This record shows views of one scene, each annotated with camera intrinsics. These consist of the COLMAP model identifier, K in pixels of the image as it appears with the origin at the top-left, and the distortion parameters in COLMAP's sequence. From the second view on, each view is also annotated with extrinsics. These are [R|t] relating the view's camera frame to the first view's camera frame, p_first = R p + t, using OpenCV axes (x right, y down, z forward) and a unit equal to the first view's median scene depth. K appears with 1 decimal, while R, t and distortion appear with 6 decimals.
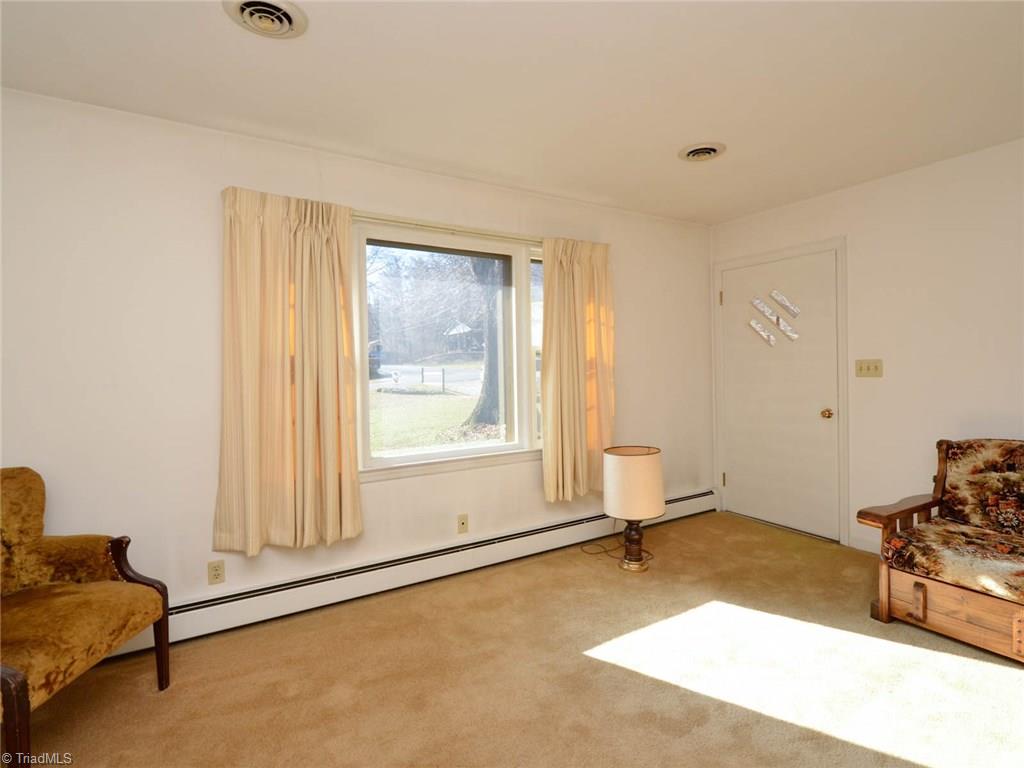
lens RADIAL K [[450.0, 0, 509.8], [0, 450.0, 380.7], [0, 0, 1]] dist [-0.002077, -0.000498]
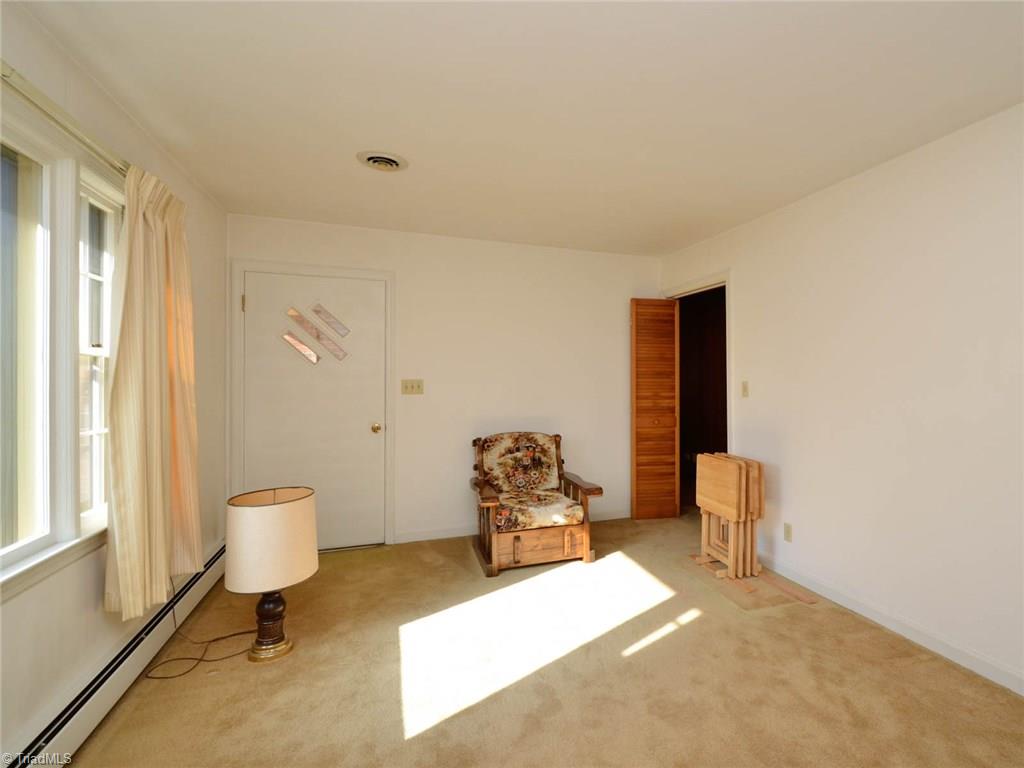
lens RADIAL K [[524.6, 0, 518.2], [0, 524.6, 370.5], [0, 0, 1]] dist [0.002196, -0.000627]
pose [[0.264183, 0.026364, 0.964112, -0.629534], [0.027568, 0.999011, -0.034872, -0.019279], [-0.964079, 0.035791, 0.263195, 0.464798]]
